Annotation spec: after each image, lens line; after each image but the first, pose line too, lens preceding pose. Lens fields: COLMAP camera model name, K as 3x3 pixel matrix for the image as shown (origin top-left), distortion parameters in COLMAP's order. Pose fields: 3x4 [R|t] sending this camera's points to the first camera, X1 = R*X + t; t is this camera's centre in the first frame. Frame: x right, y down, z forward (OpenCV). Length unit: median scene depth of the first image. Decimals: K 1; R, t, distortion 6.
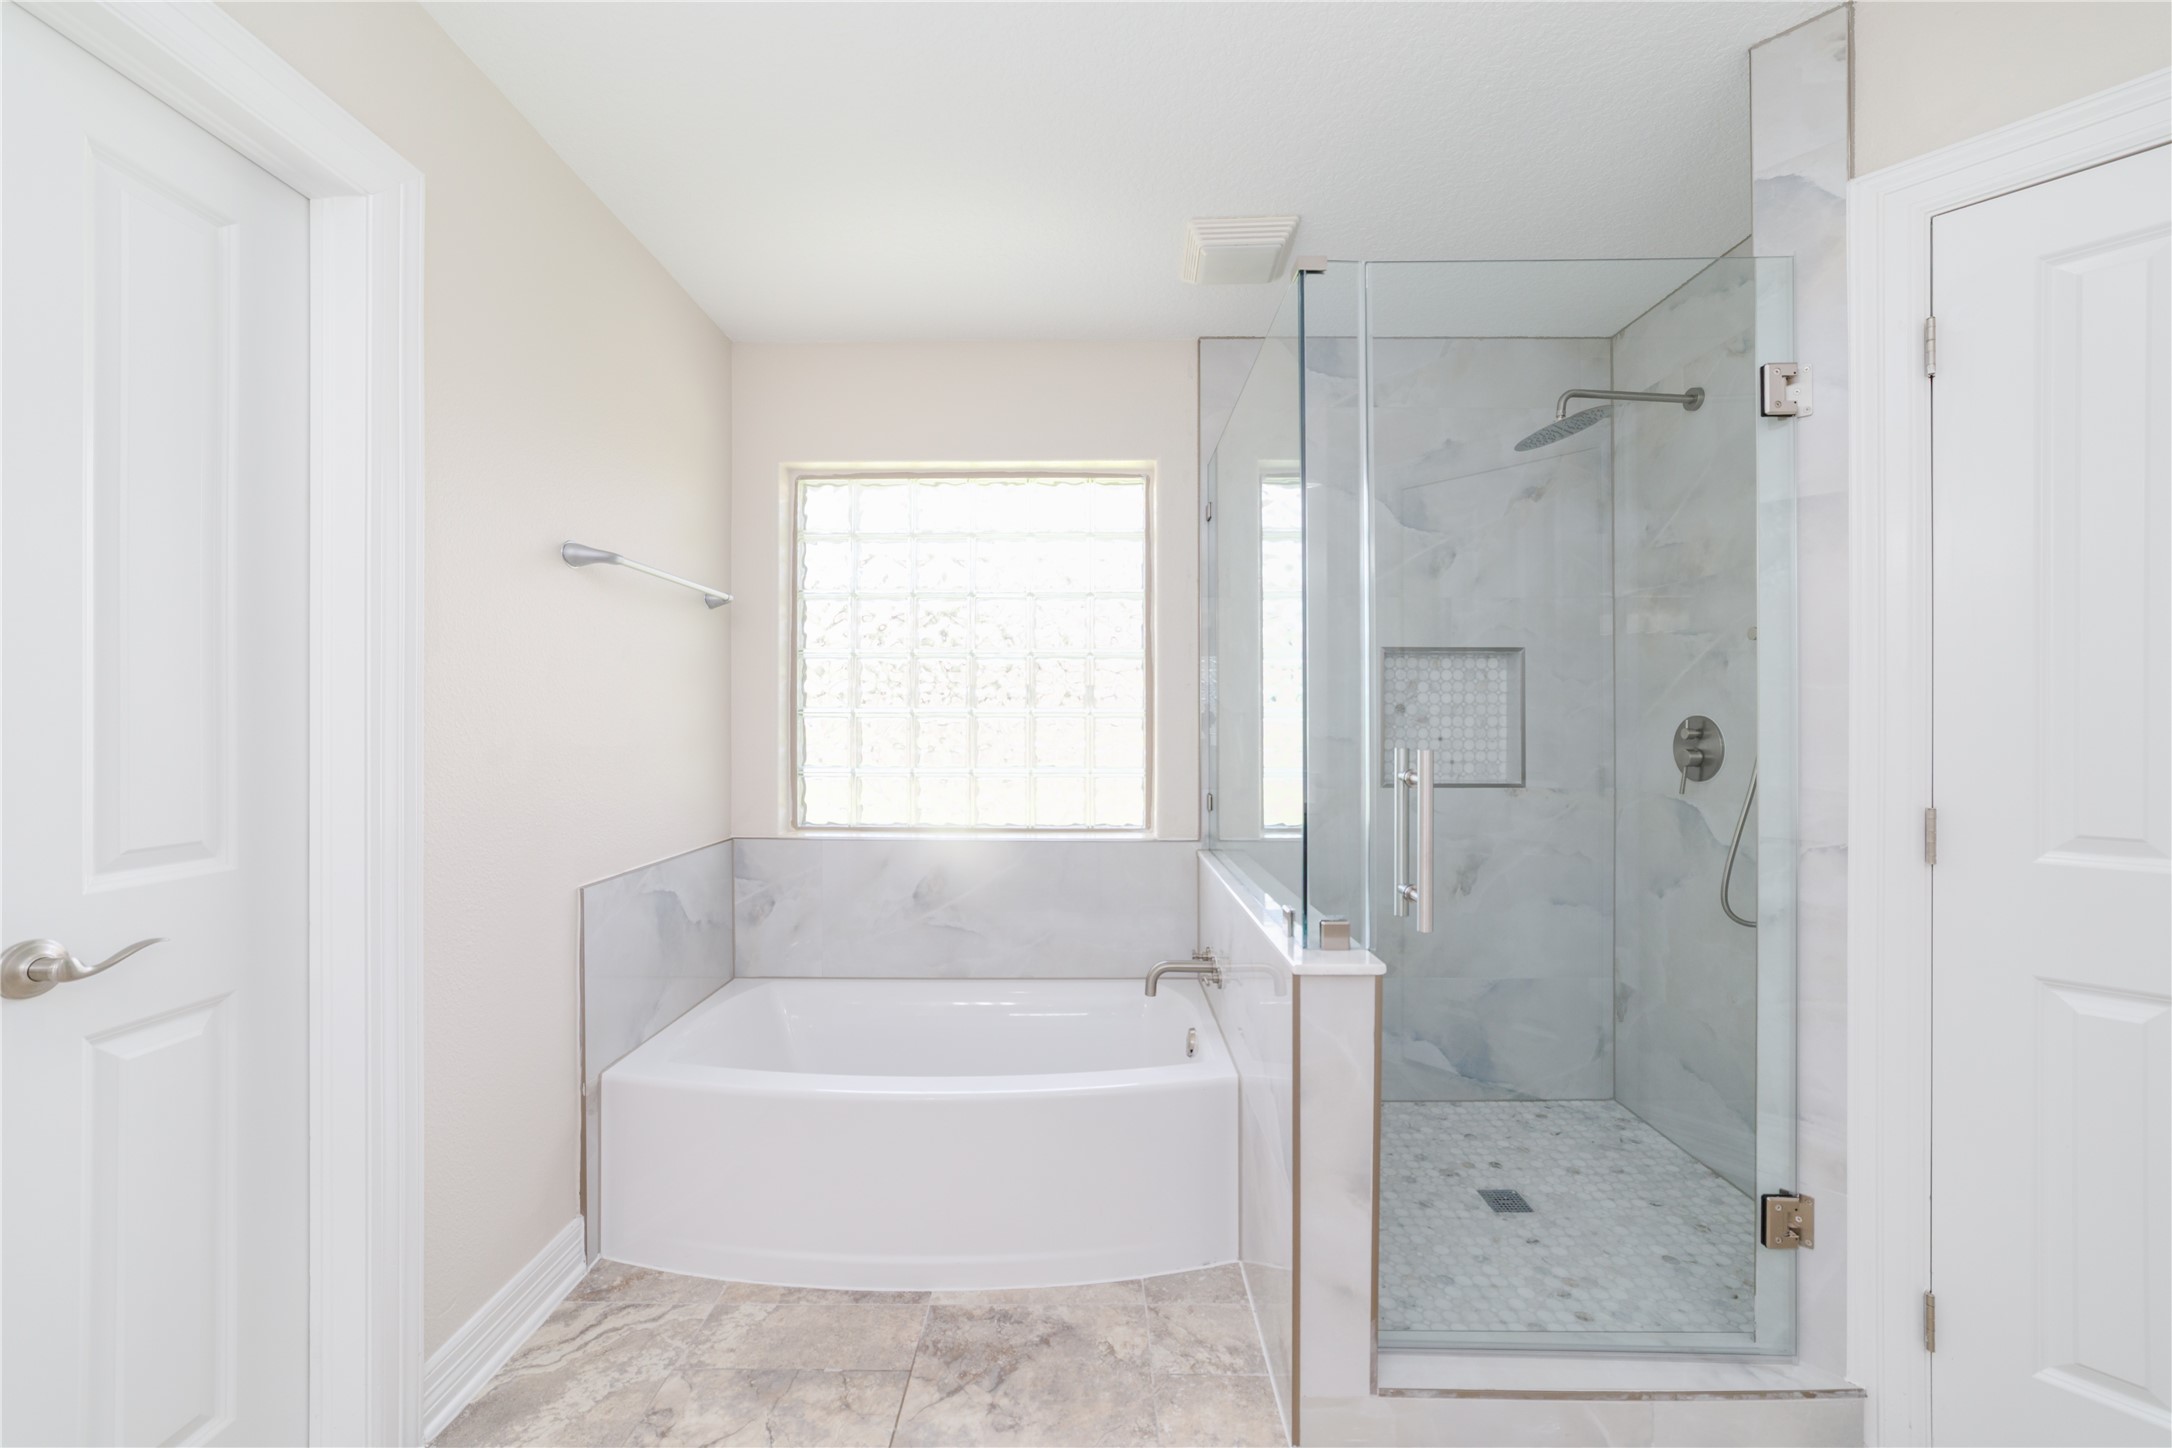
lens RADIAL K [[830.9, 0, 1096.9], [0, 830.9, 726.9], [0, 0, 1]] dist [-0.019276, 0.005102]
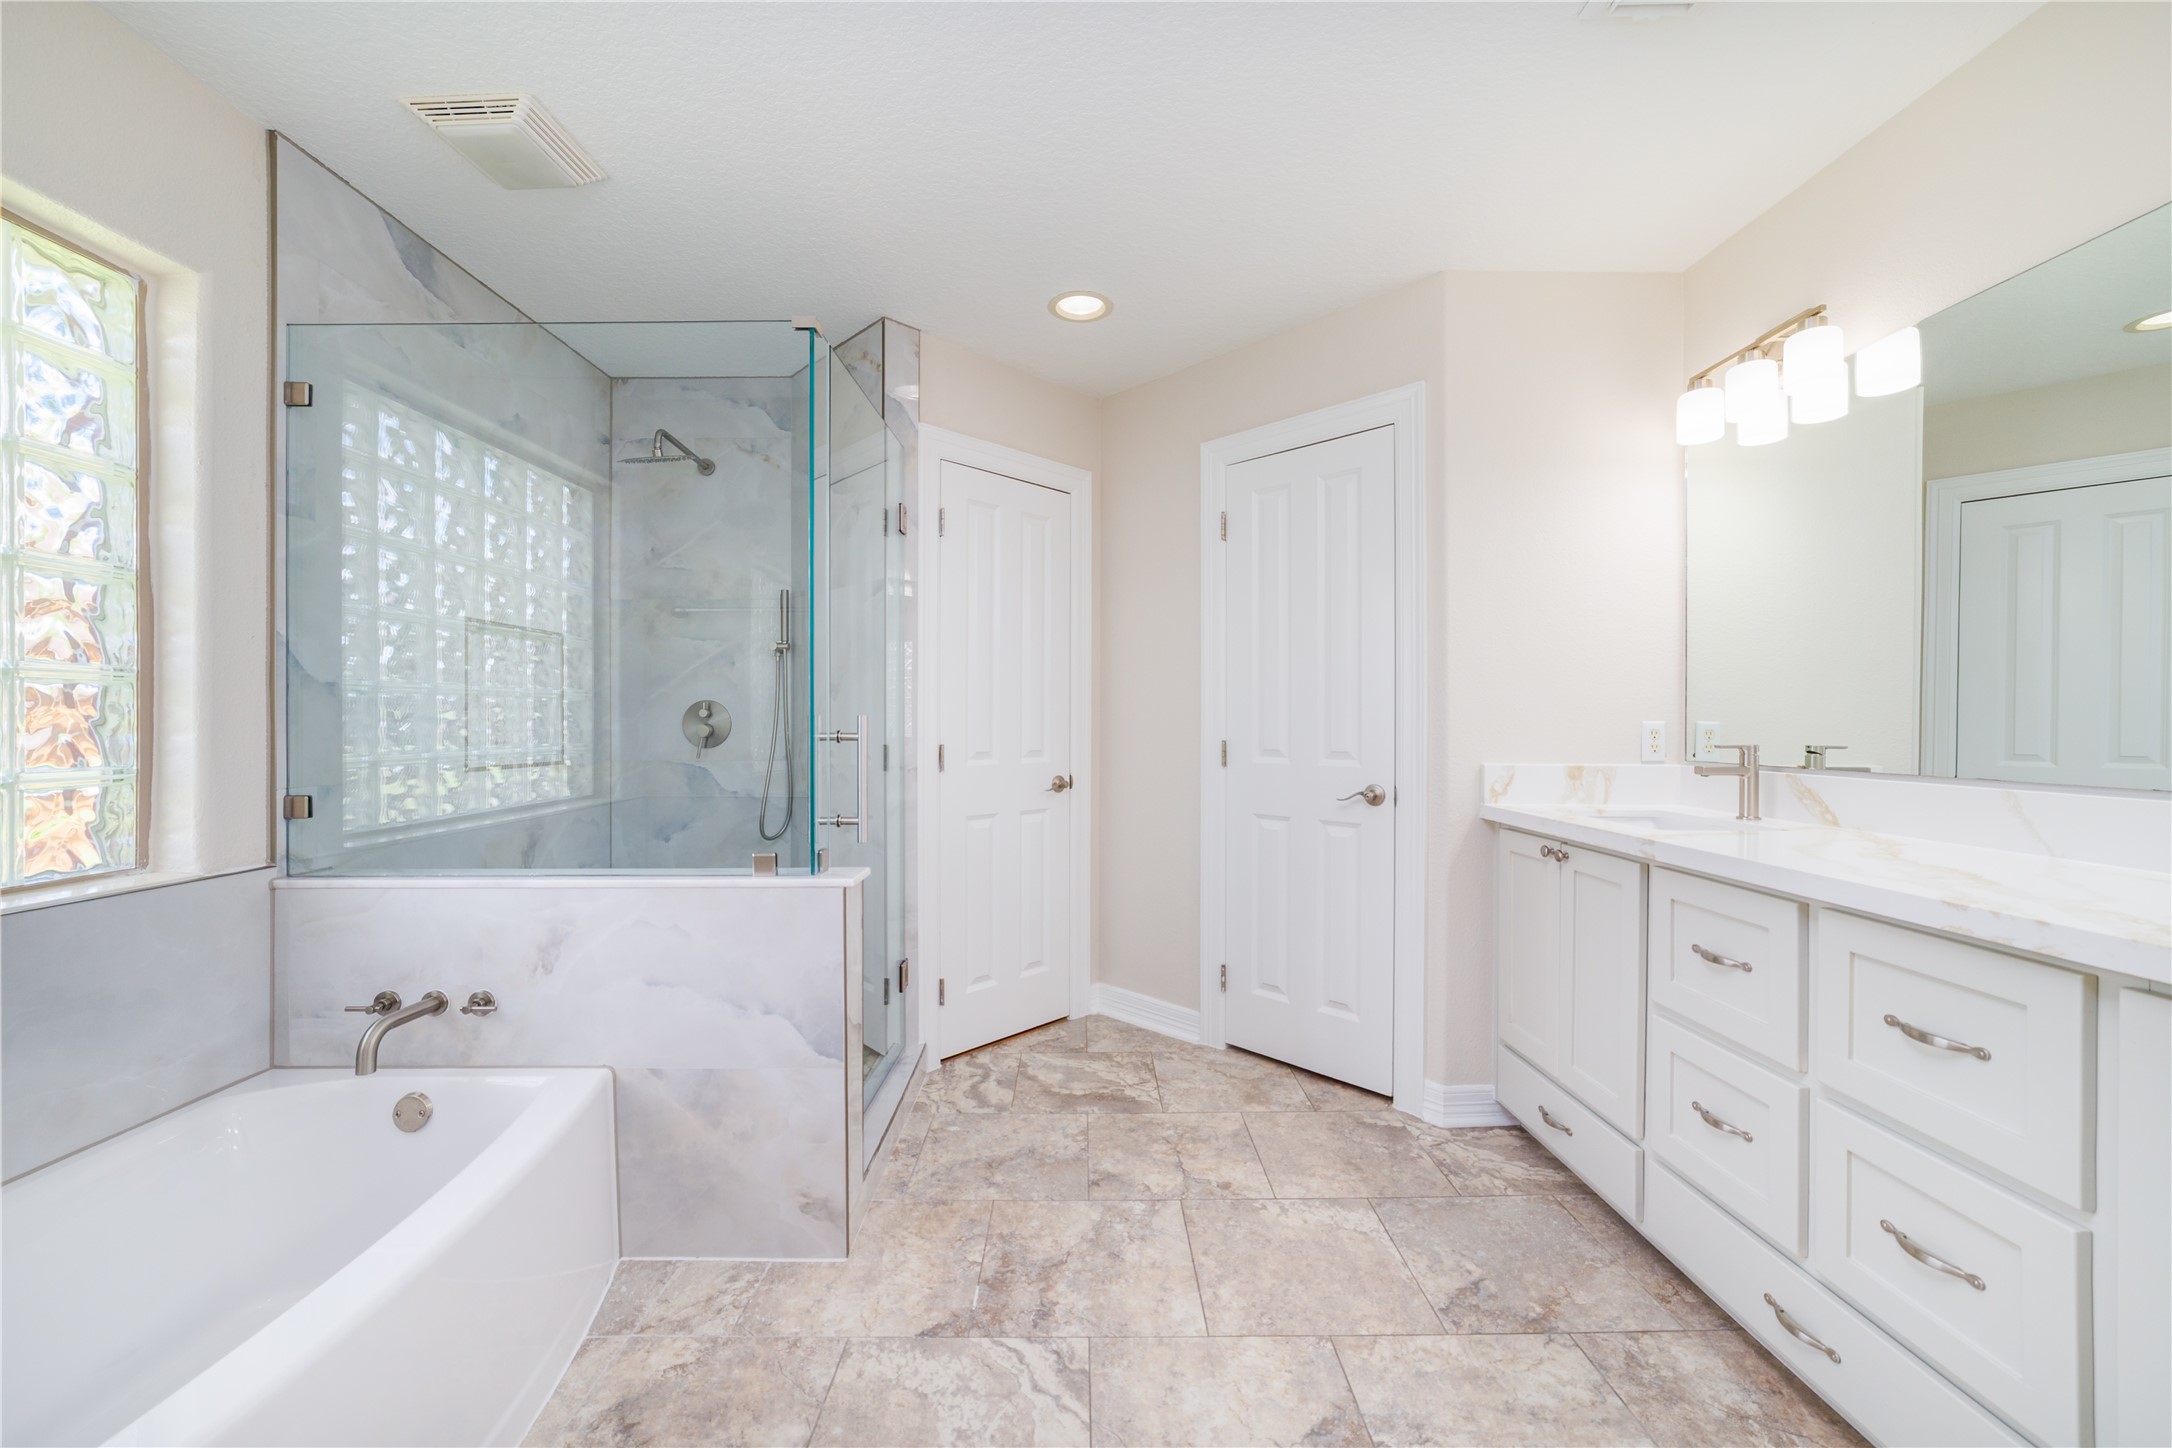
lens RADIAL K [[830.9, 0, 1063.2], [0, 830.9, 729.7], [0, 0, 1]] dist [-0.019276, 0.005102]
pose [[0.009353, -0.008417, 0.999921, -0.816645], [0.006686, 0.999943, 0.008355, 0.035967], [-0.999934, 0.006608, 0.009409, 0.509886]]
